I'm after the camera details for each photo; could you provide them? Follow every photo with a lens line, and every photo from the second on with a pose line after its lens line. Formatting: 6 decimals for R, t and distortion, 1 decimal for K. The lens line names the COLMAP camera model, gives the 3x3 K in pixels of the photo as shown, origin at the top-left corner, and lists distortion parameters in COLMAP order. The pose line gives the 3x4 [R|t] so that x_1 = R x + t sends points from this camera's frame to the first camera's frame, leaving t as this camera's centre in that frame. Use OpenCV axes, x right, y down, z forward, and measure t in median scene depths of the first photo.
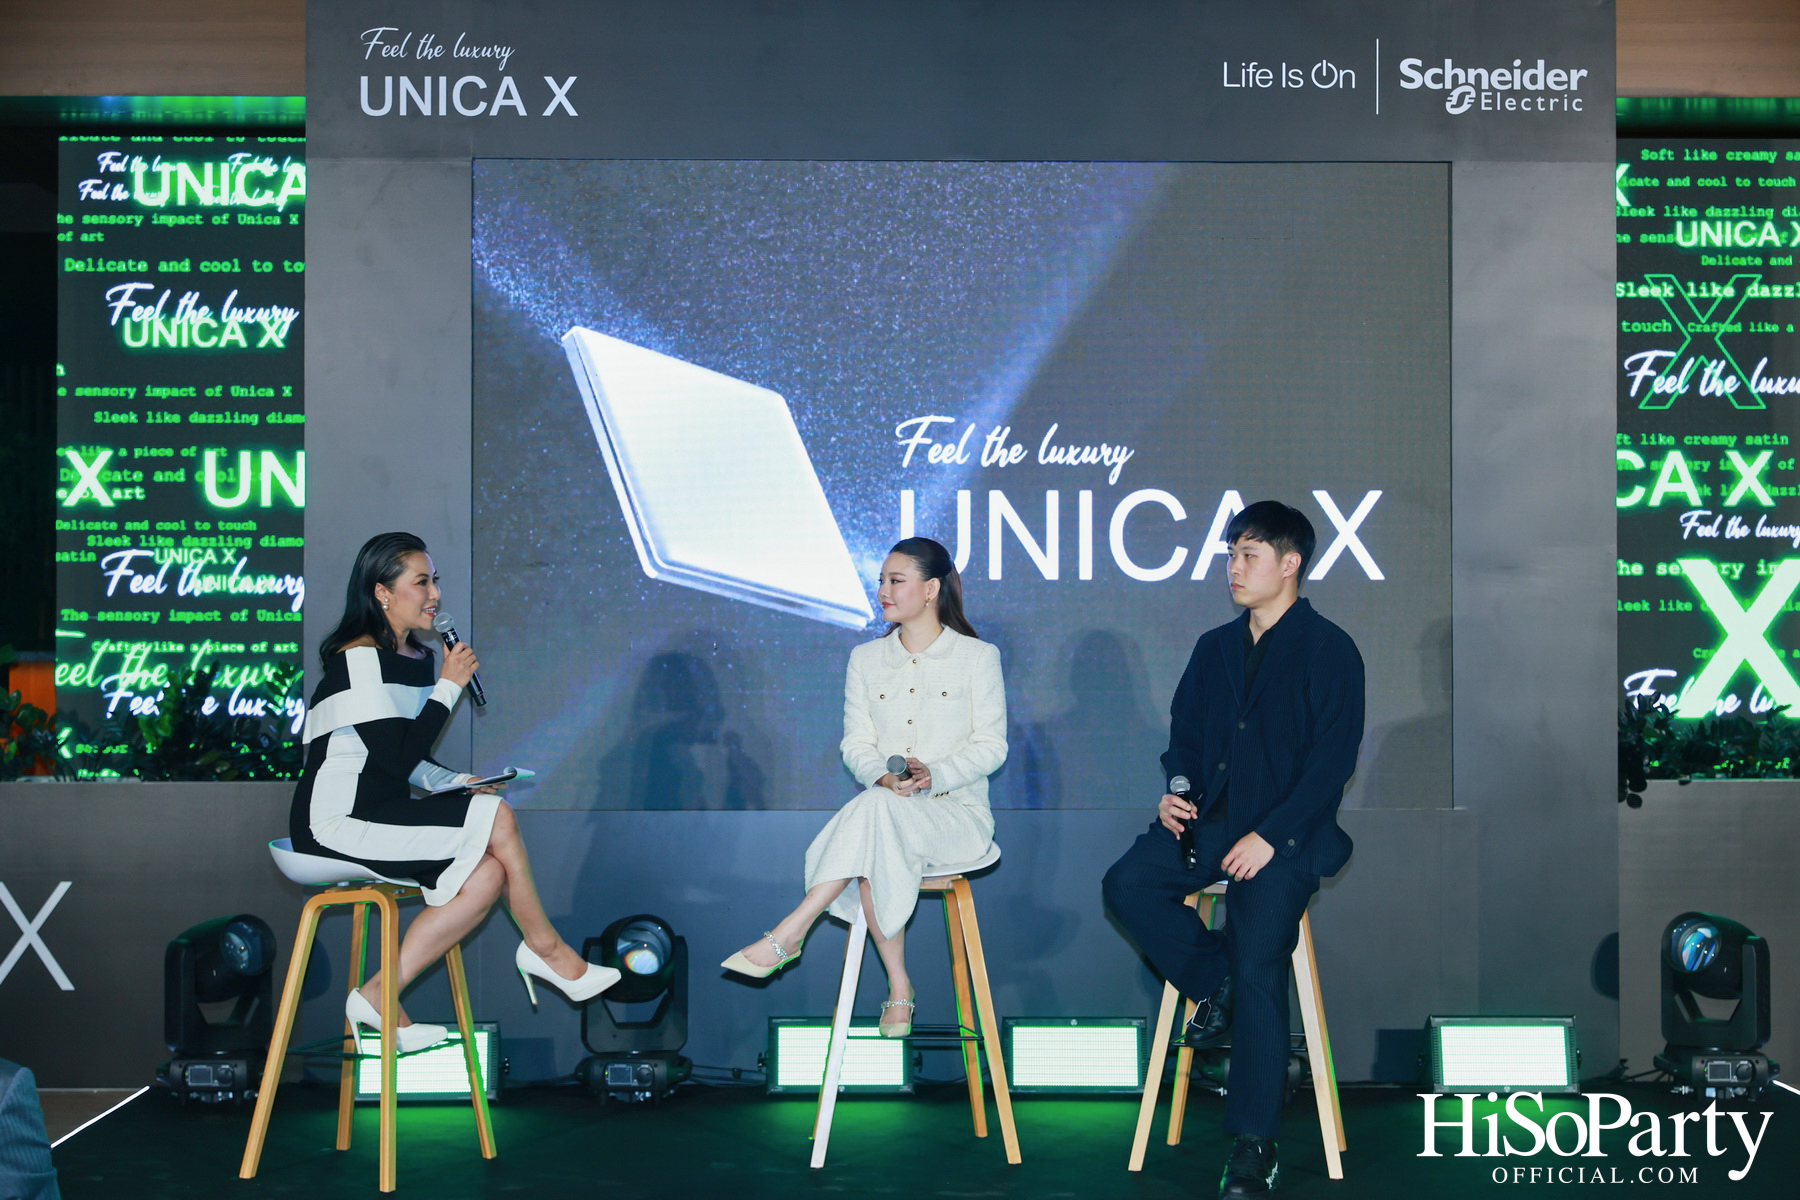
lens RADIAL K [[3050.3, 0, 891.1], [0, 3050.3, 567.8], [0, 0, 1]] dist [-0.028984, 0.176464]
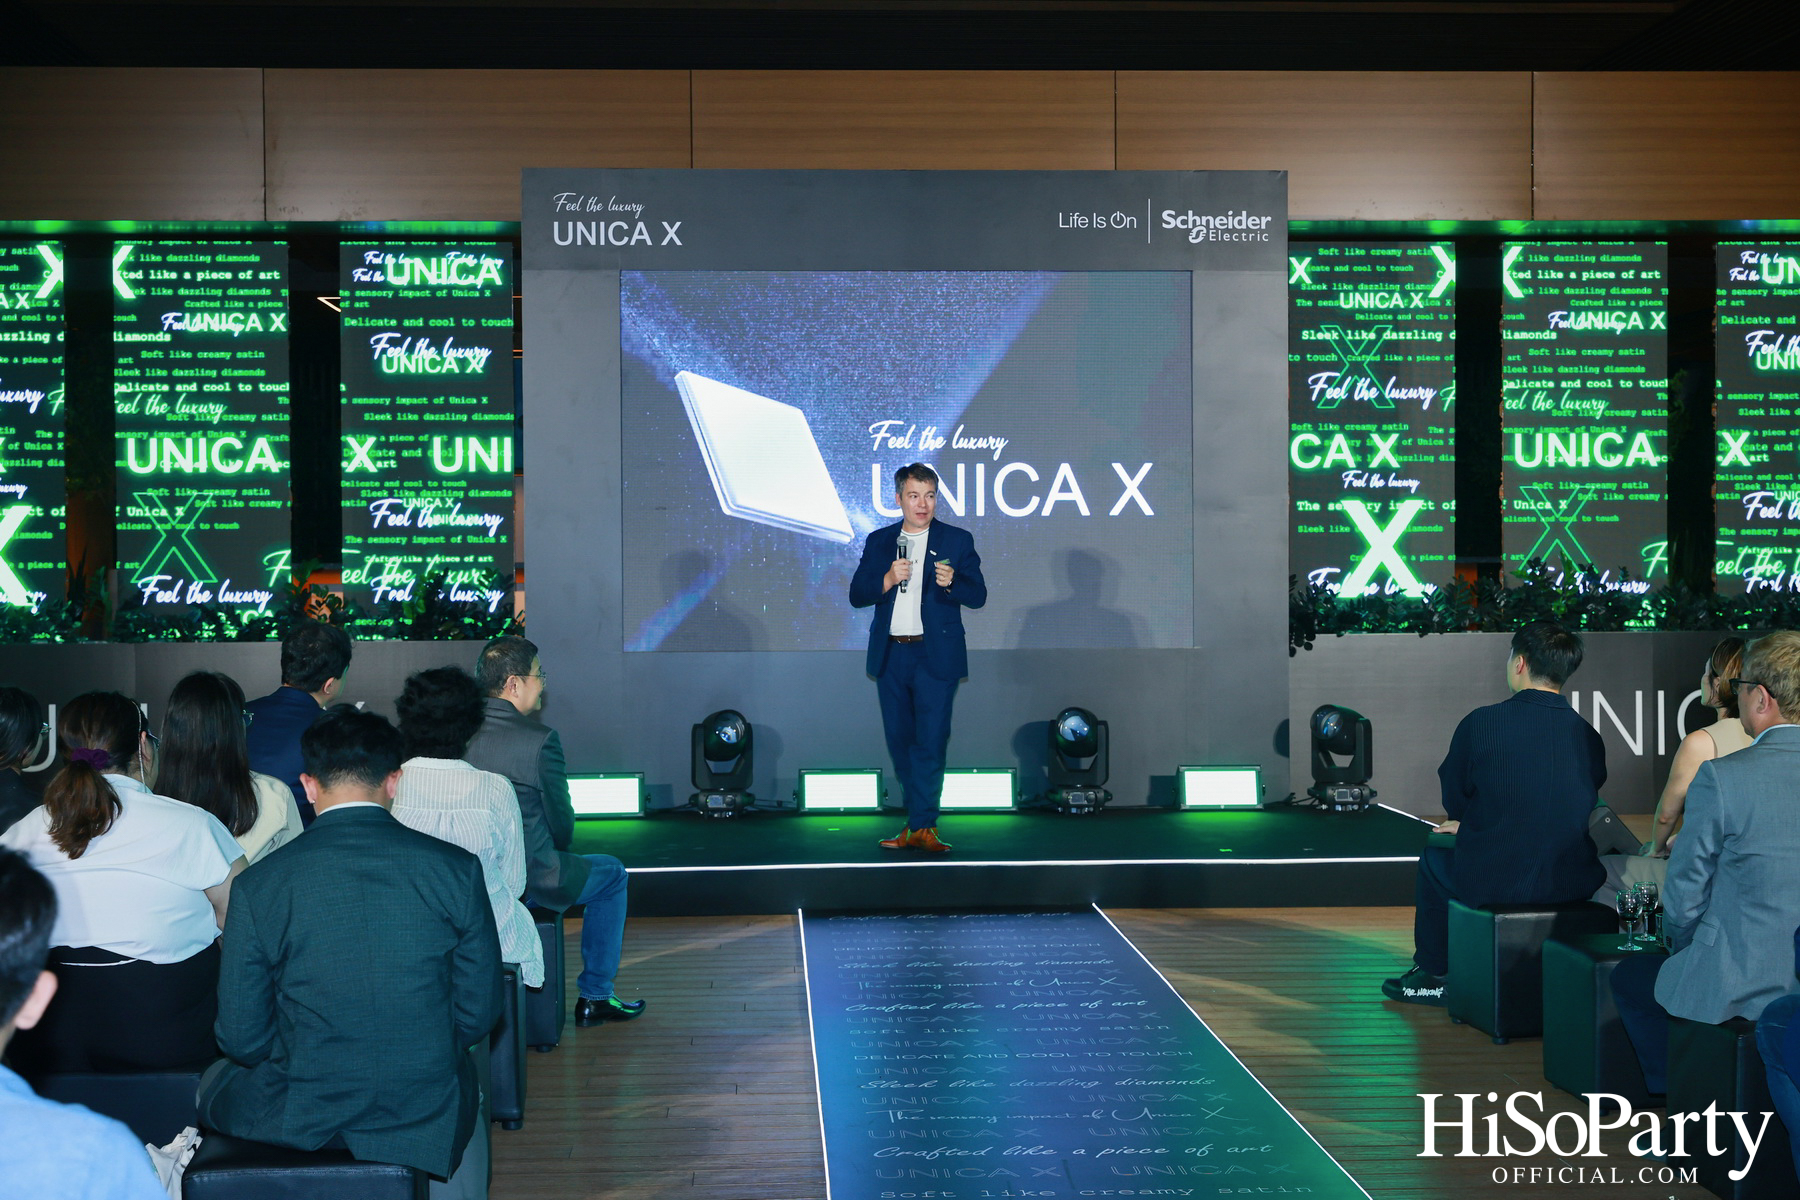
lens RADIAL K [[2706.4, 0, 900.0], [0, 2706.4, 600.0], [0, 0, 1]] dist [0.028757, 0.002095]
pose [[0.999051, -0.006680, 0.043045, -0.040651], [0.004942, 0.999173, 0.040369, -0.008960], [-0.043279, -0.040117, 0.998257, -0.448070]]
